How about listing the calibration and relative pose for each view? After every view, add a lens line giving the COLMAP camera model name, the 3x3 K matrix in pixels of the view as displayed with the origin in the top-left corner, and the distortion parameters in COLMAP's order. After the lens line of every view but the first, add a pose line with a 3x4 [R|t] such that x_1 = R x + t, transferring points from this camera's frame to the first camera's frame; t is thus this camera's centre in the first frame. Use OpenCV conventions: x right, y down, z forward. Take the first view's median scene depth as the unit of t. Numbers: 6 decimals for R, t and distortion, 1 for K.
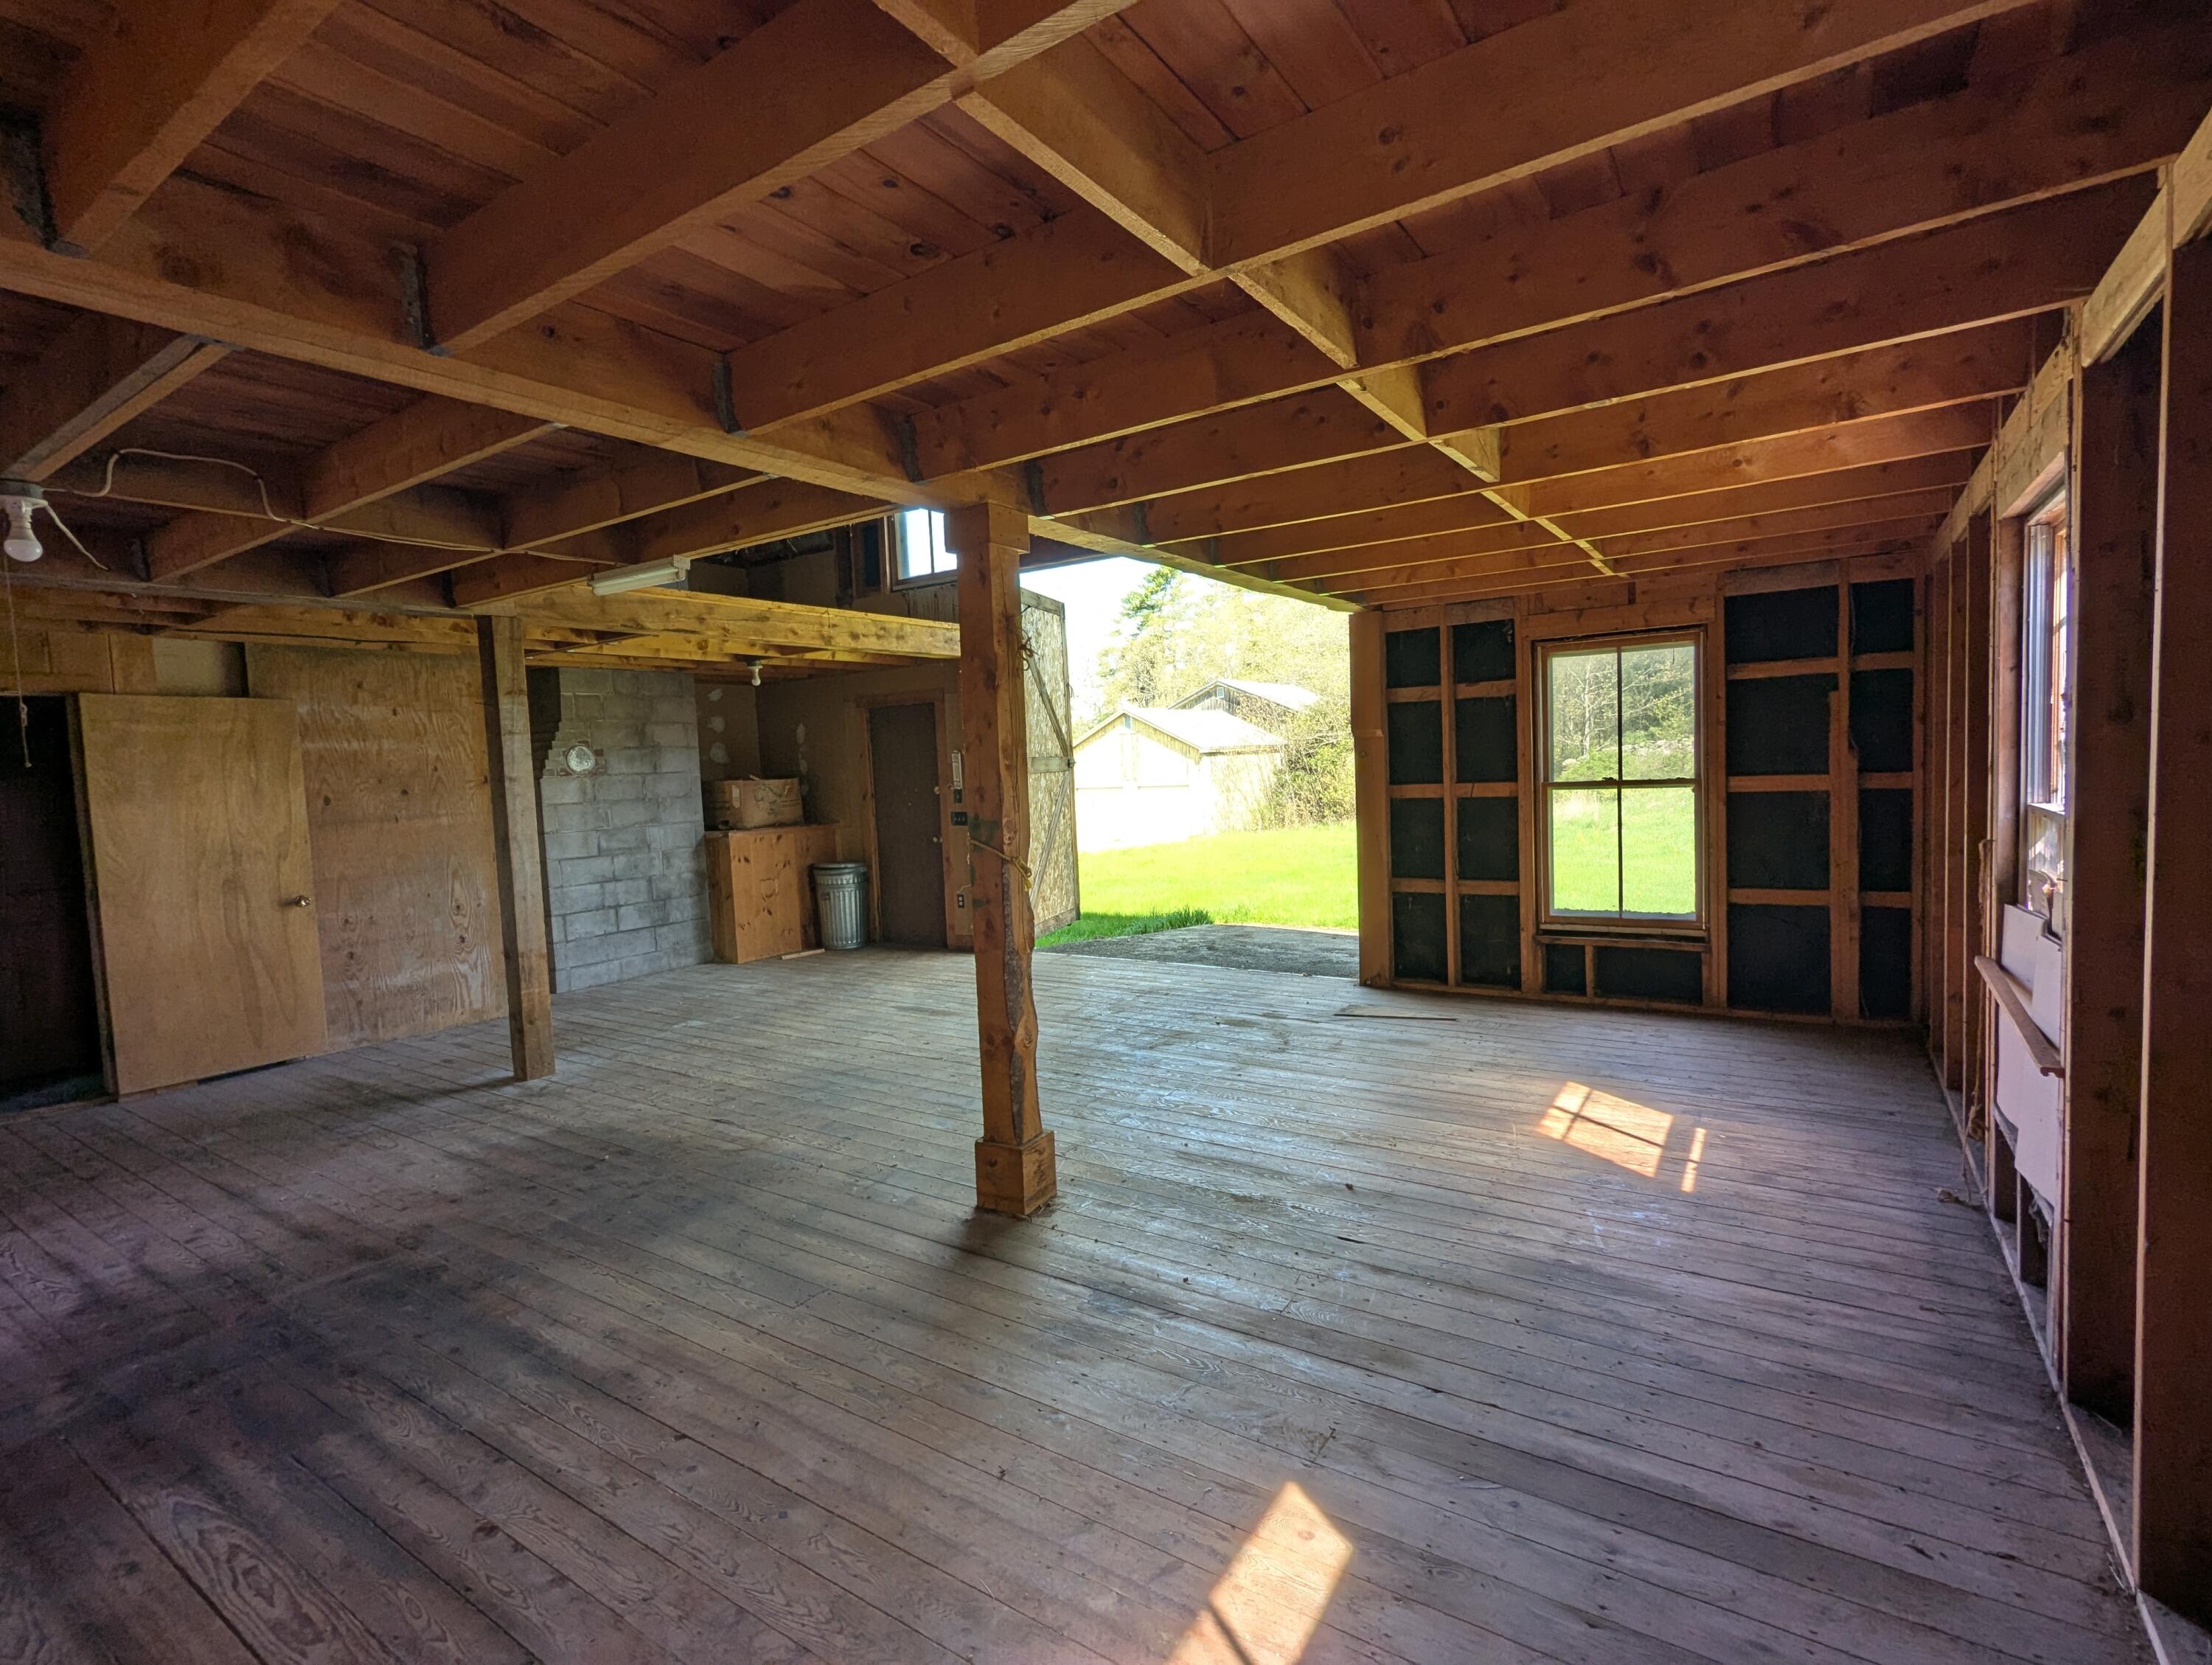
lens RADIAL K [[1049.3, 0, 1116.3], [0, 1049.3, 836.7], [0, 0, 1]] dist [0.000376, -0.001380]
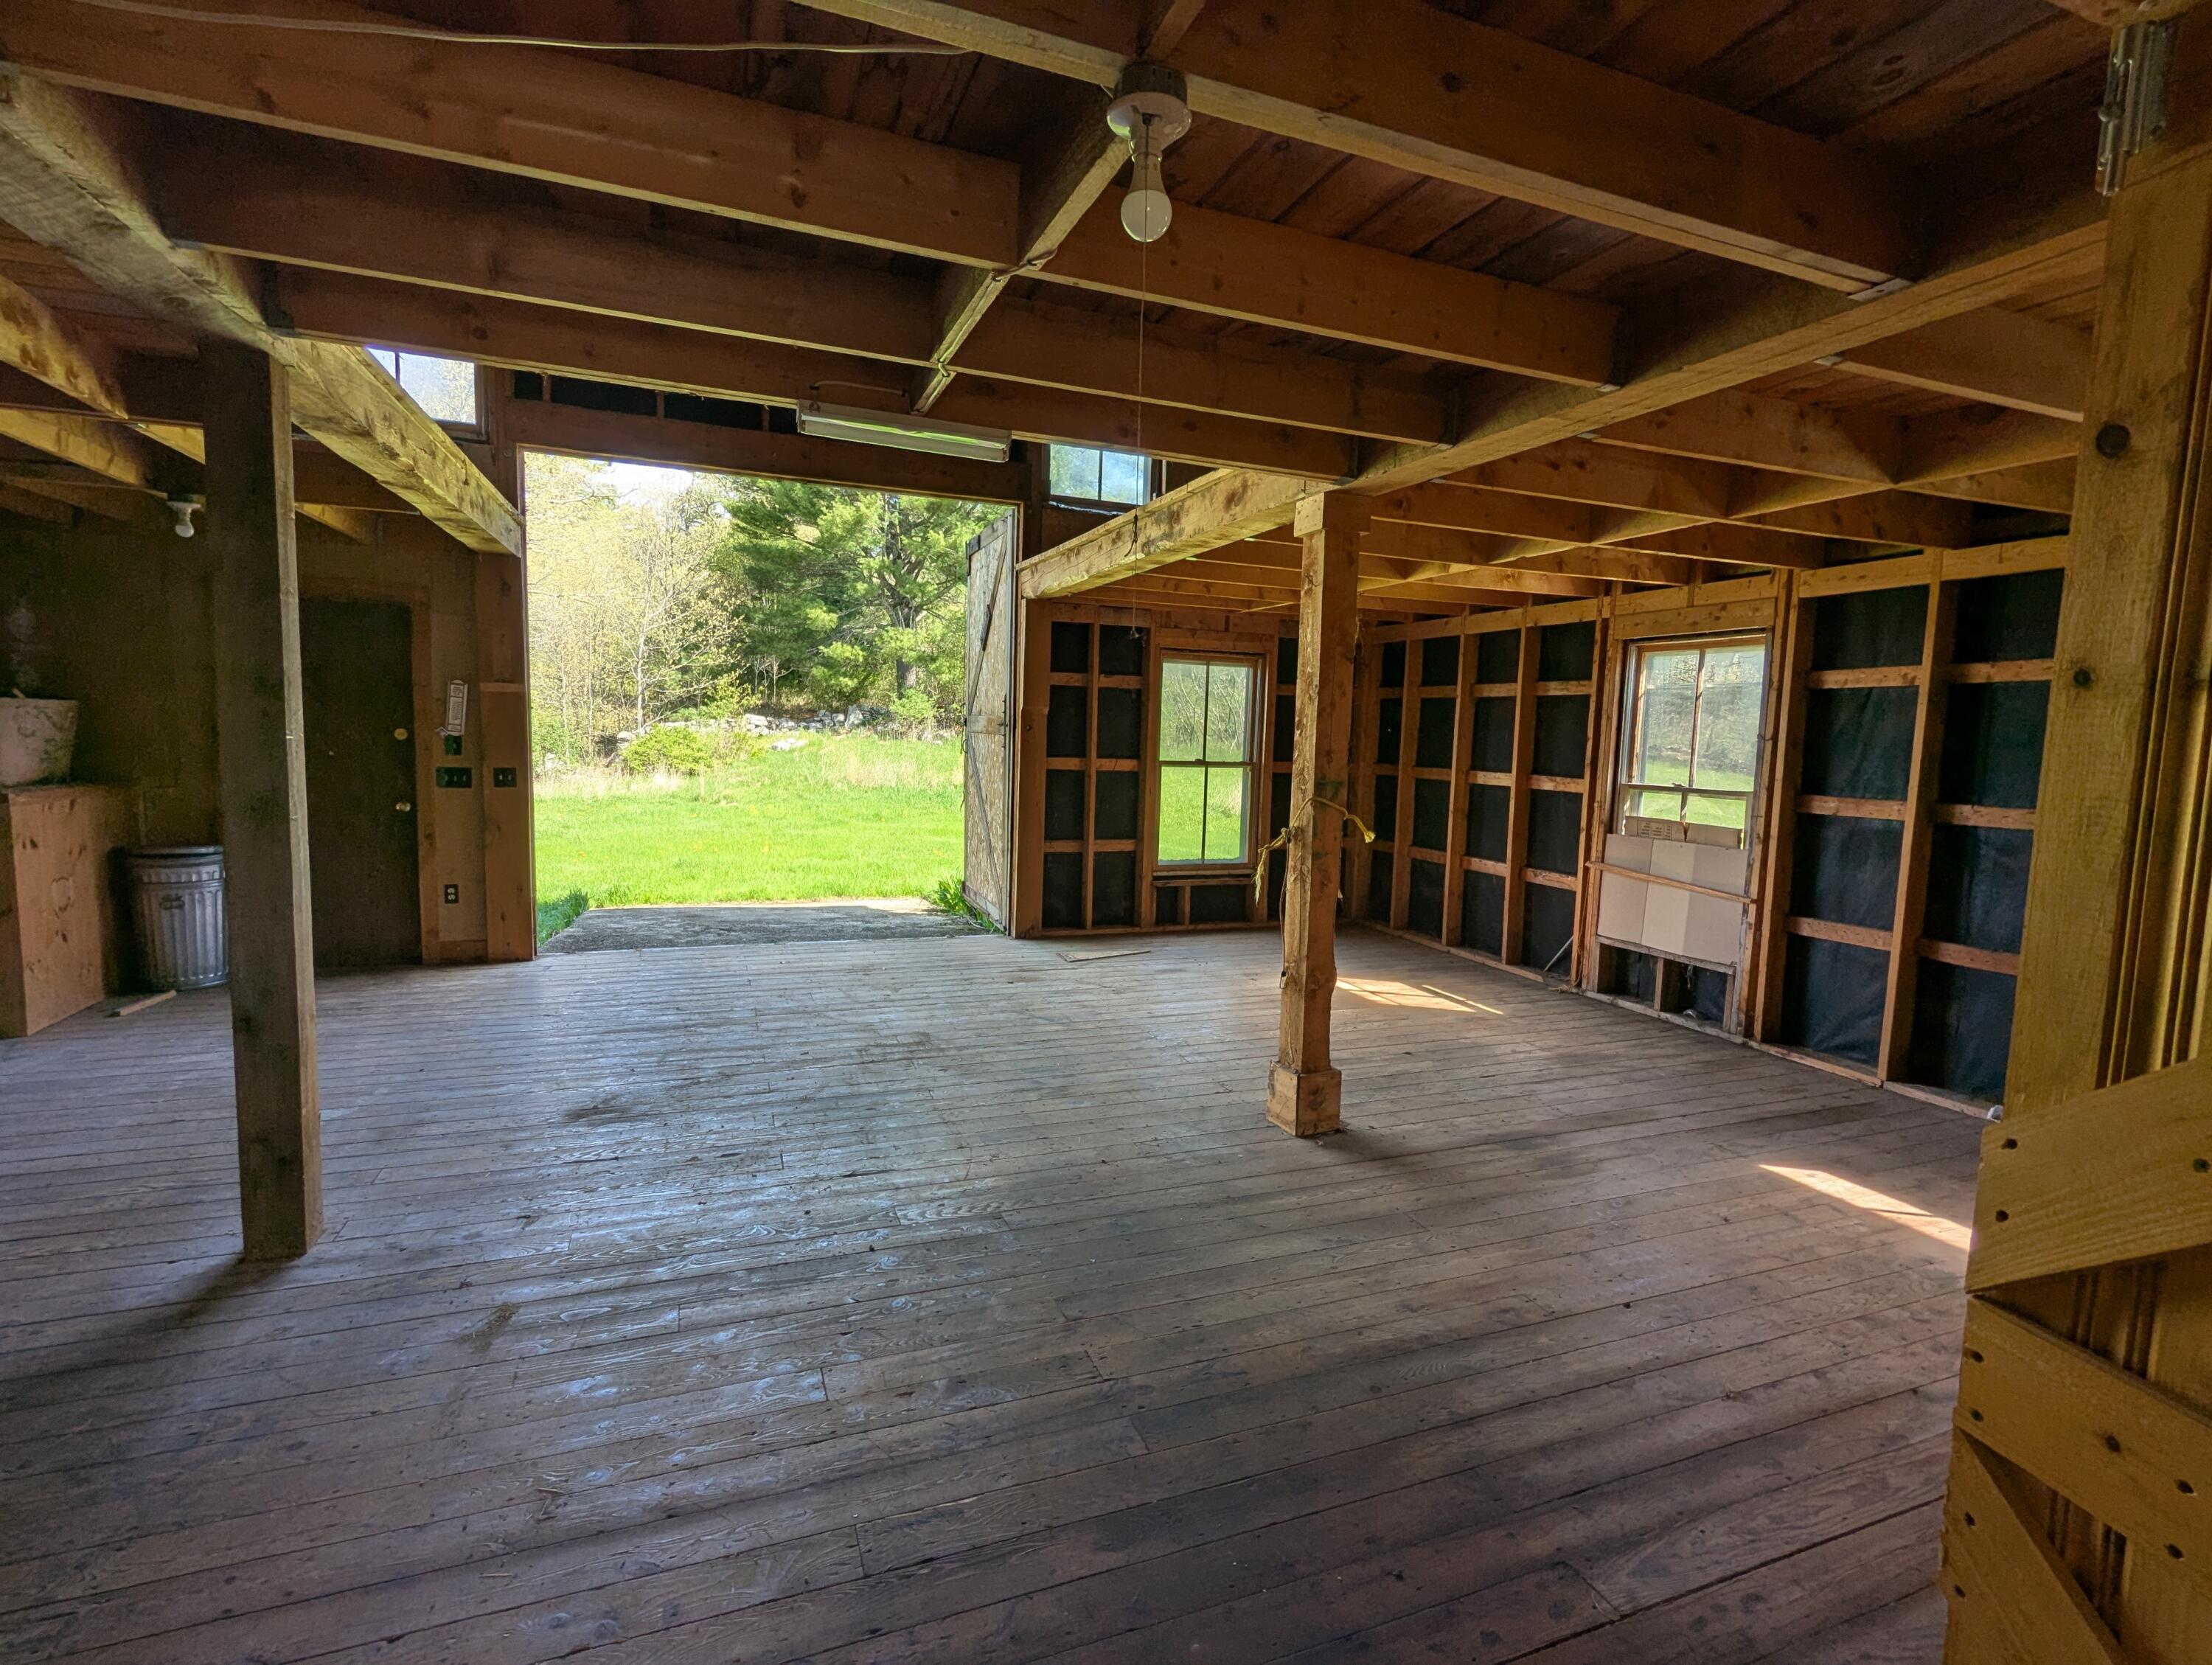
lens RADIAL K [[1049.3, 0, 1116.3], [0, 1049.3, 836.7], [0, 0, 1]] dist [0.000376, -0.001380]
pose [[0.569359, -0.021827, 0.821799, -0.684236], [0.002541, 0.999689, 0.024792, 0.009132], [-0.822085, -0.012027, 0.569238, 0.328757]]
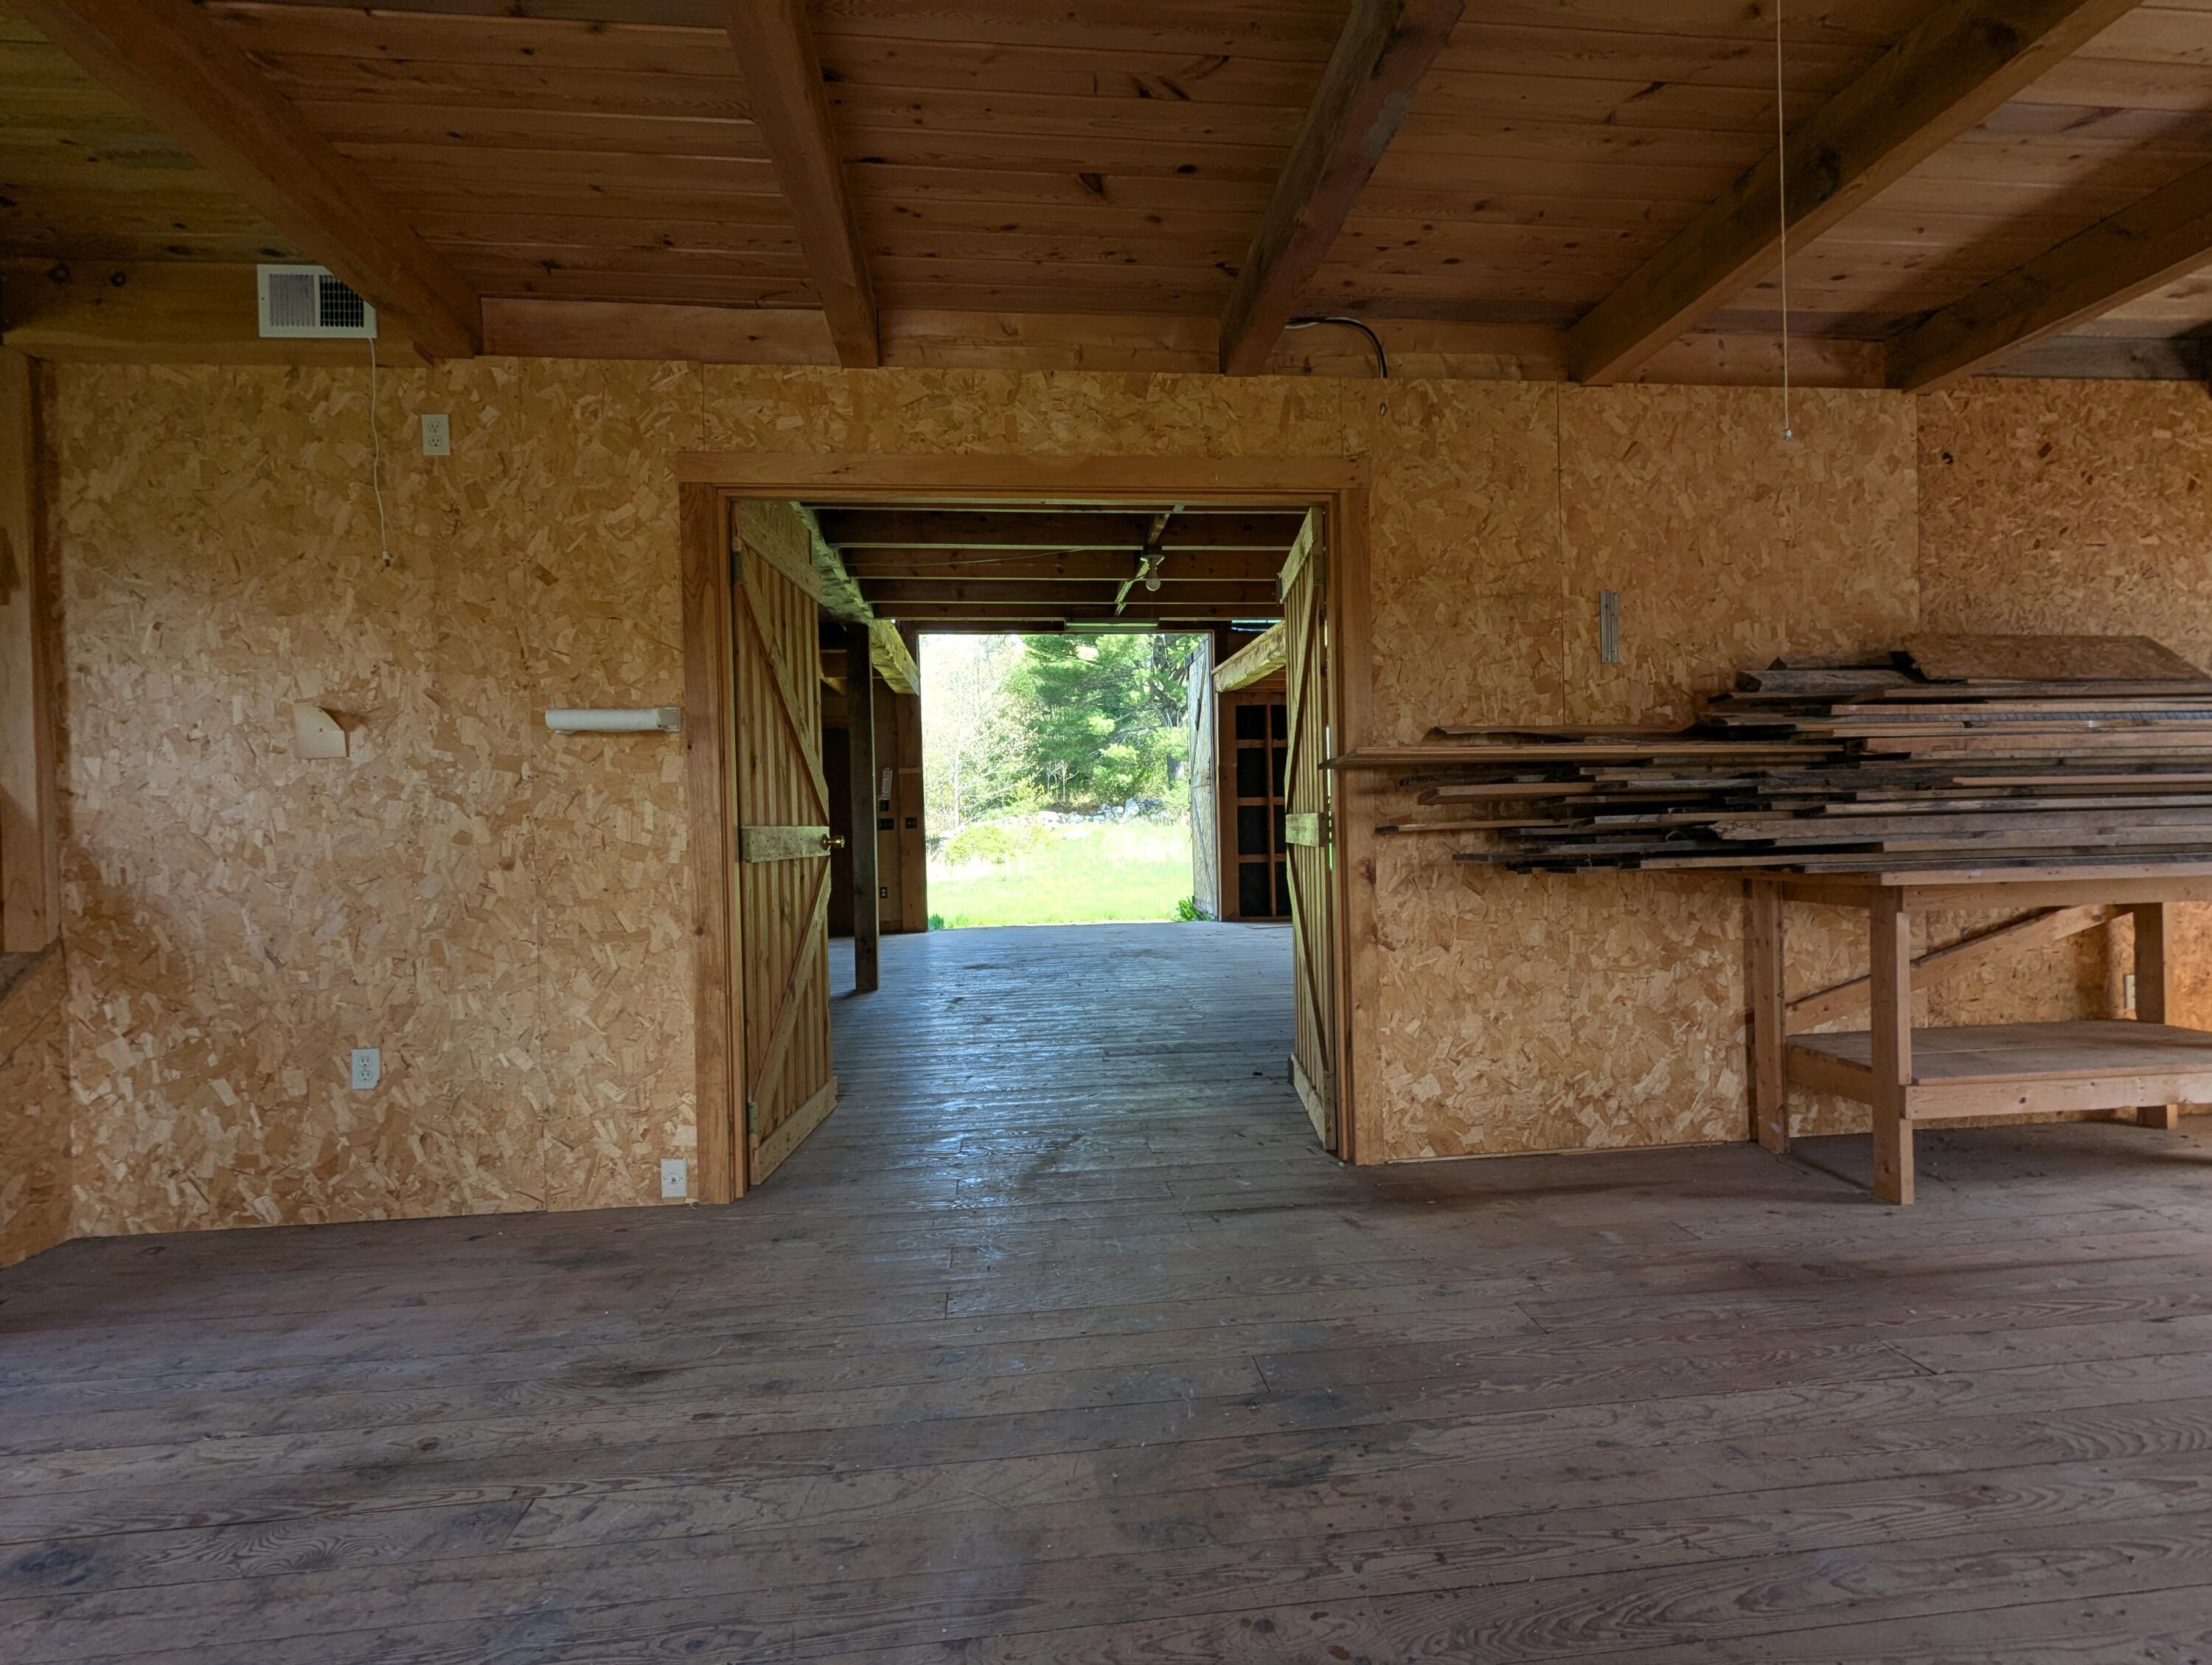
lens RADIAL K [[1049.3, 0, 1116.3], [0, 1049.3, 836.7], [0, 0, 1]] dist [0.000376, -0.001380]
pose [[0.766457, 0.016927, 0.642073, -1.037417], [0.037195, 0.996805, -0.070680, 0.133287], [-0.641218, 0.078055, 0.763379, -0.142110]]
